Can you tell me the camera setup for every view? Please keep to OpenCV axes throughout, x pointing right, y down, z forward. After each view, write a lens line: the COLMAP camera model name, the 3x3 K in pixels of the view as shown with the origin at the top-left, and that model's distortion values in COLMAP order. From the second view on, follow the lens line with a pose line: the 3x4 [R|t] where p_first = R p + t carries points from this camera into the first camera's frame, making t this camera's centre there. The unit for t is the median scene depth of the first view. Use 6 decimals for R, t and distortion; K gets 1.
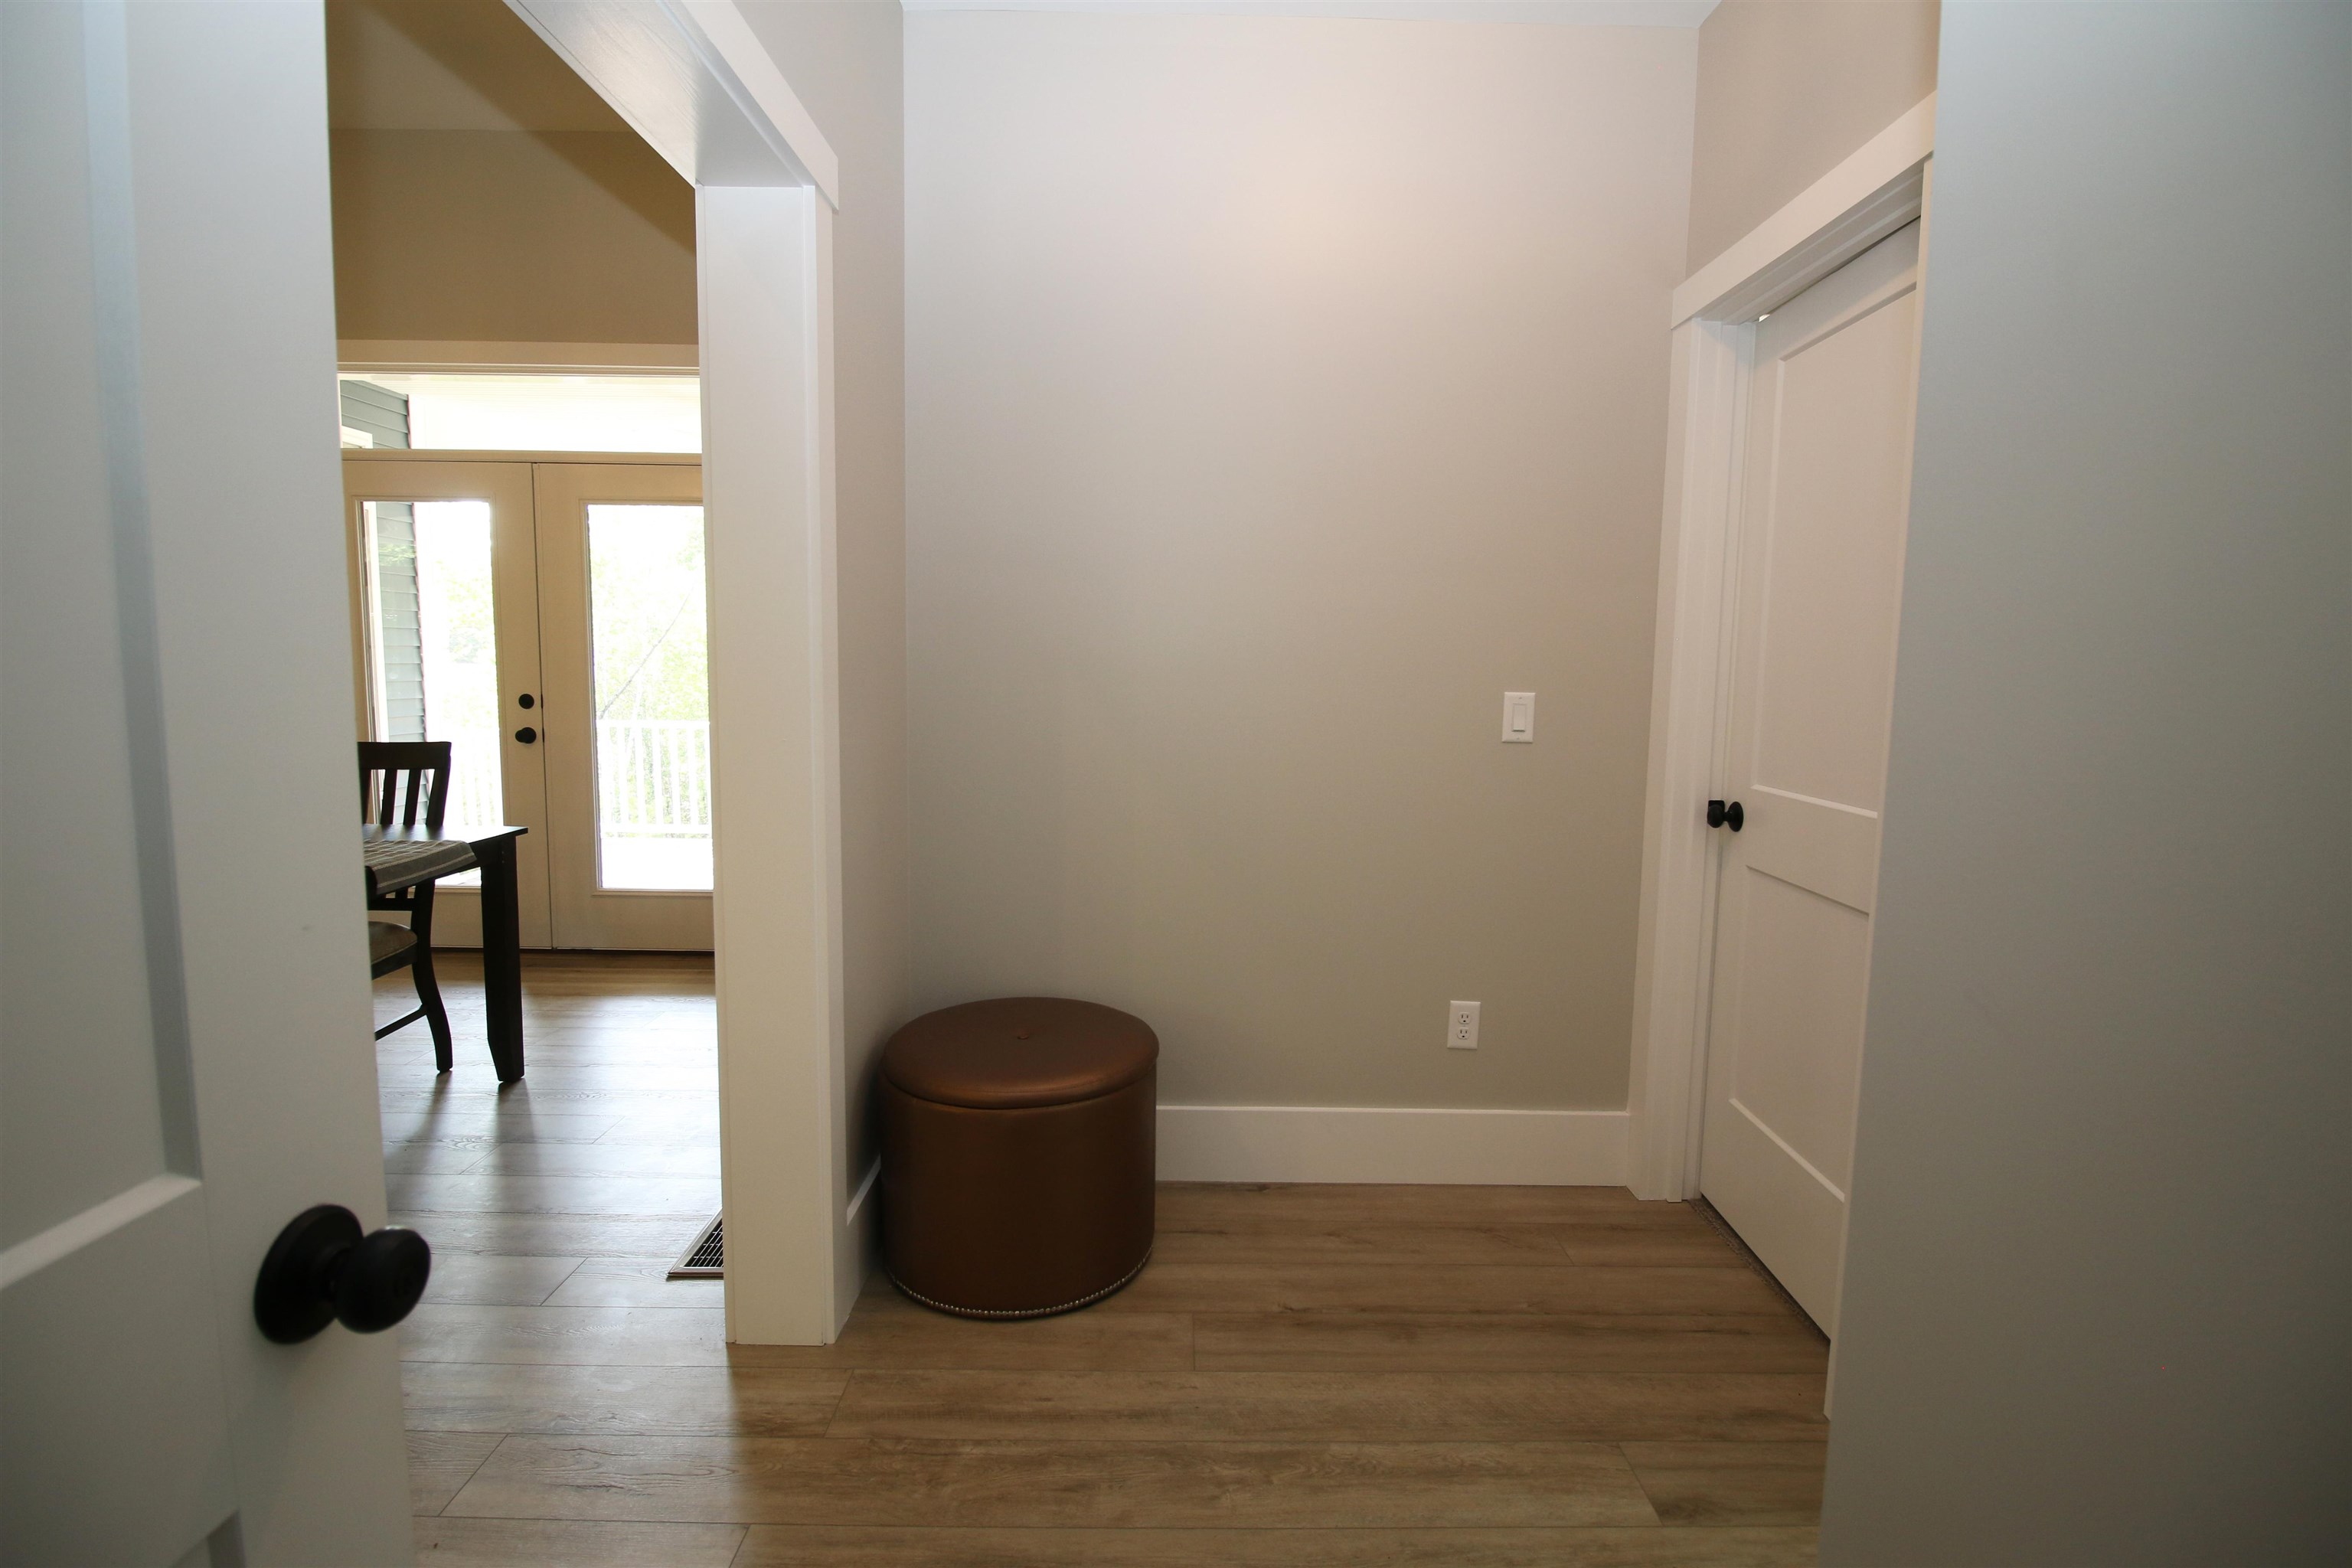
lens RADIAL K [[1086.4, 0, 1178.3], [0, 1086.4, 783.1], [0, 0, 1]] dist [0.001841, -0.000122]
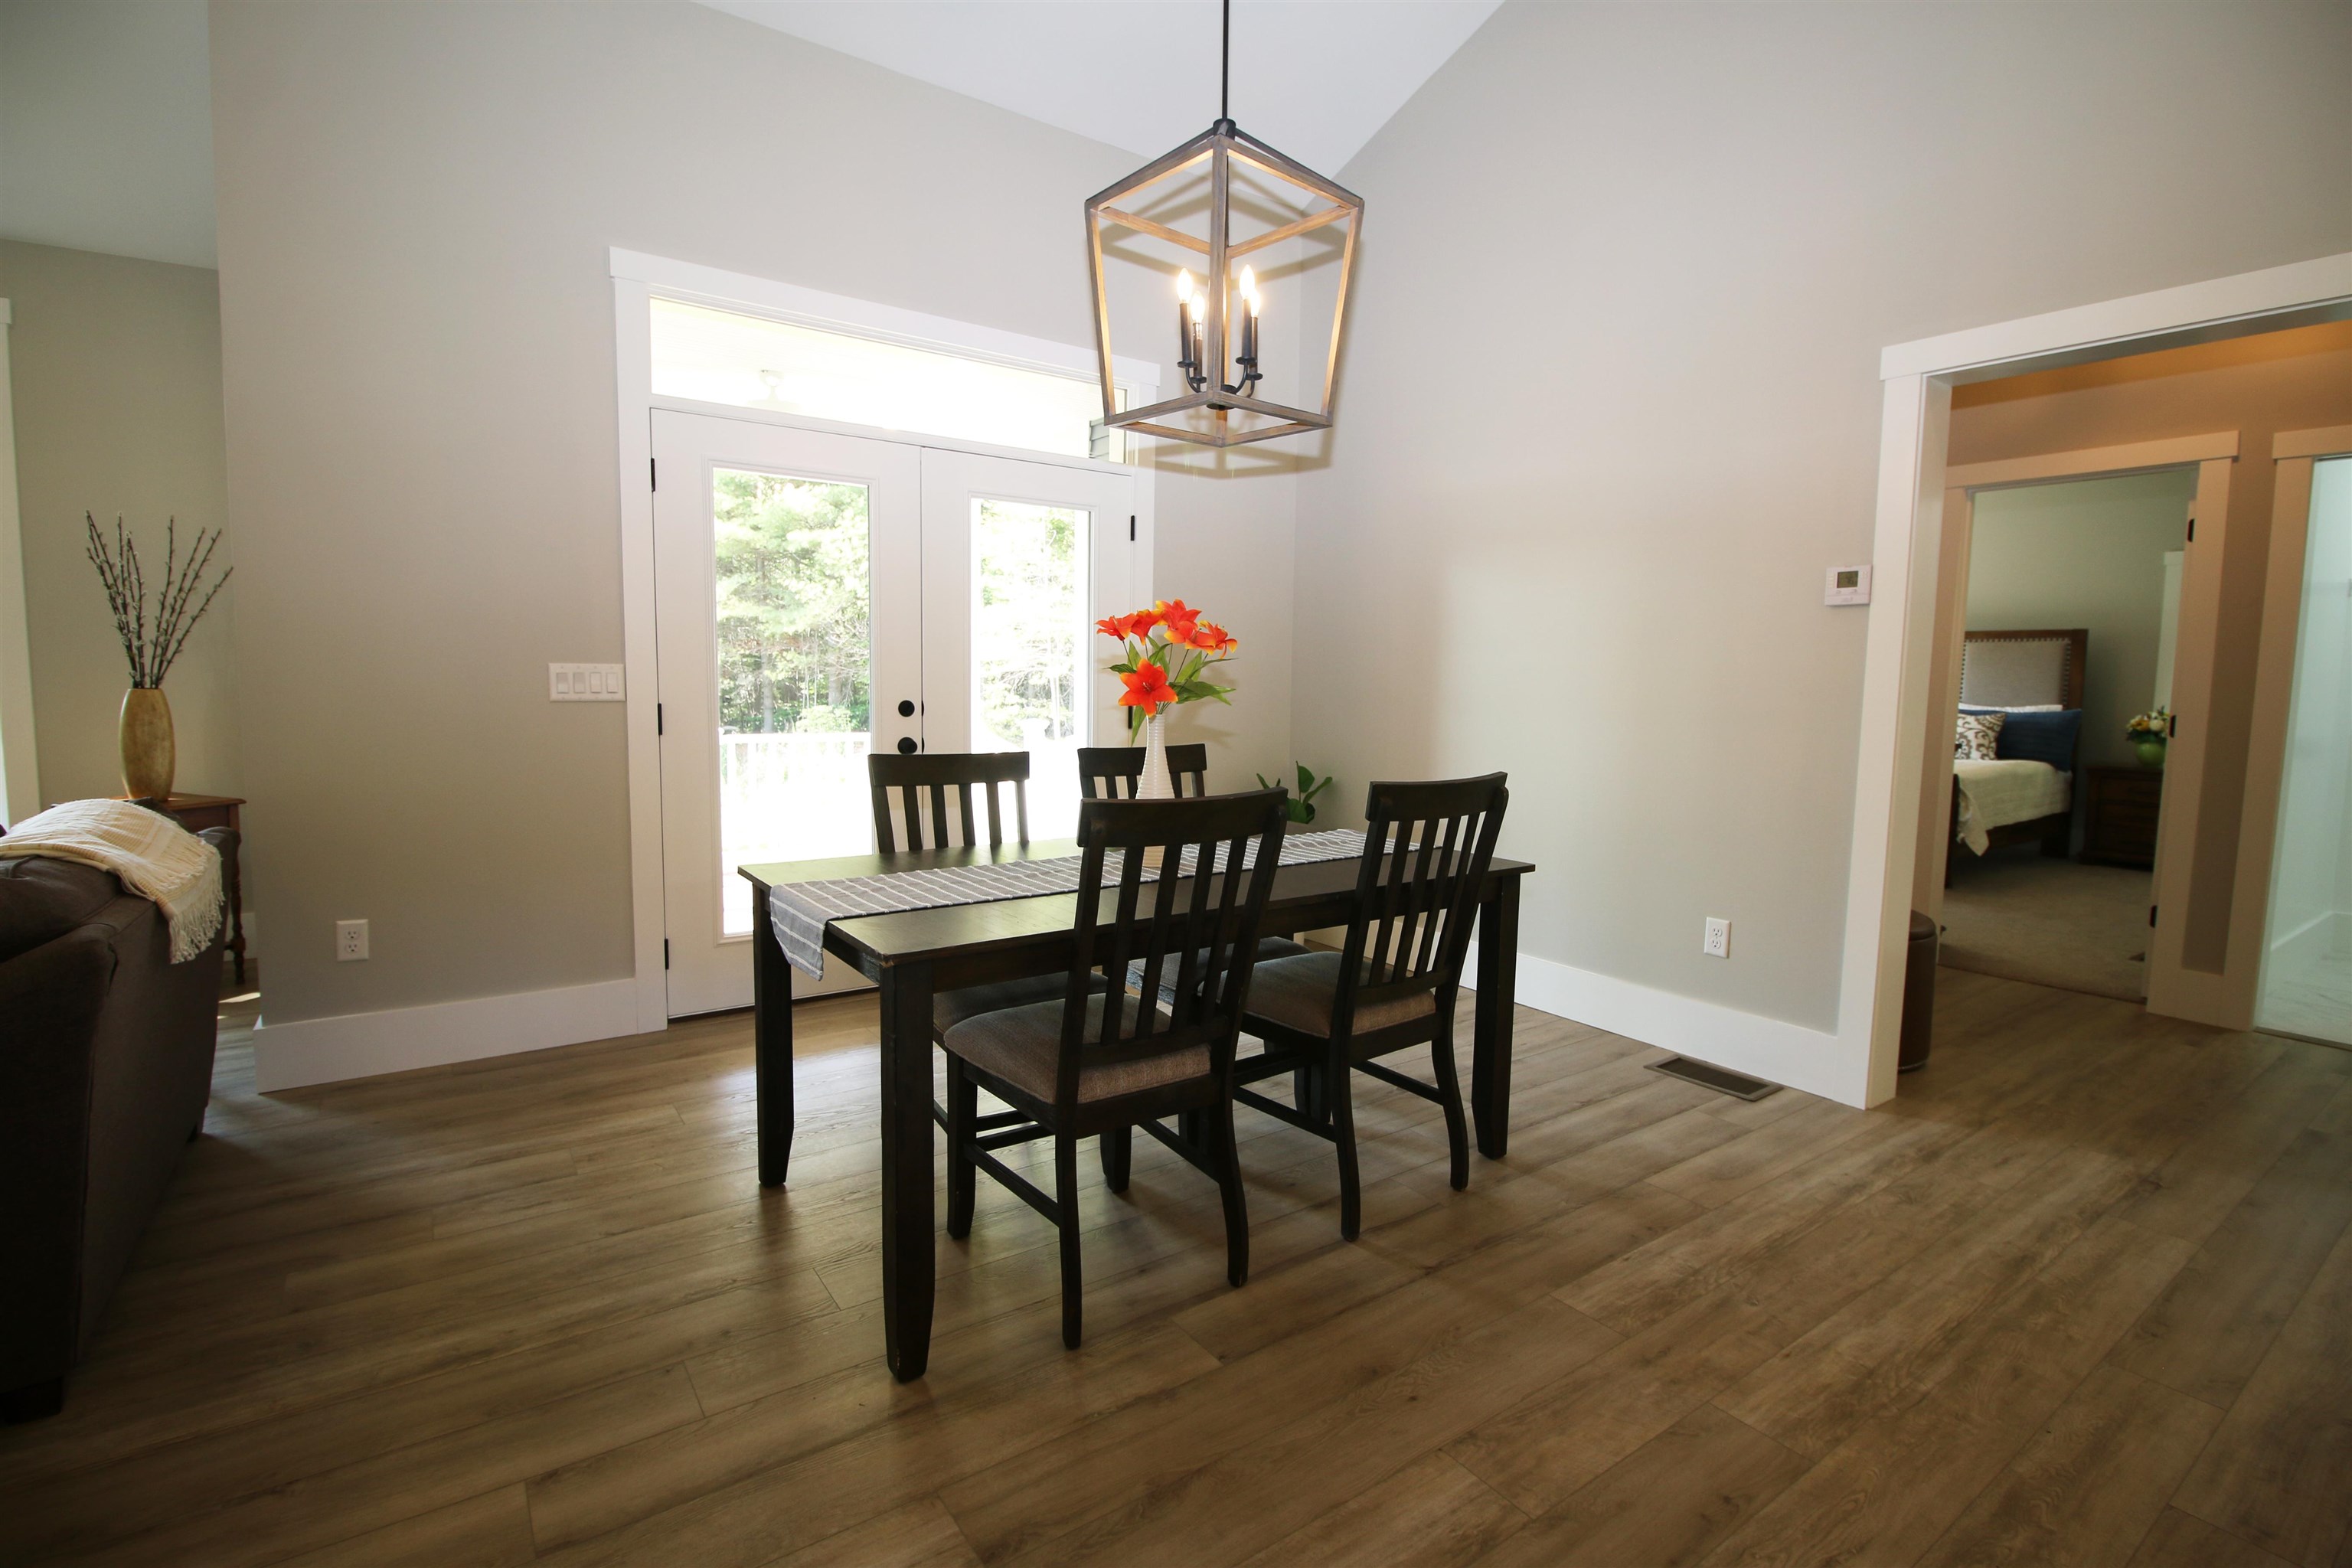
lens RADIAL K [[1086.4, 0, 1169.7], [0, 1086.4, 780.7], [0, 0, 1]] dist [0.001841, -0.000122]
pose [[0.811175, -0.058243, 0.581896, -1.014495], [0.061130, 0.998022, 0.014677, -0.016346], [-0.581600, 0.023666, 0.813130, 0.150408]]
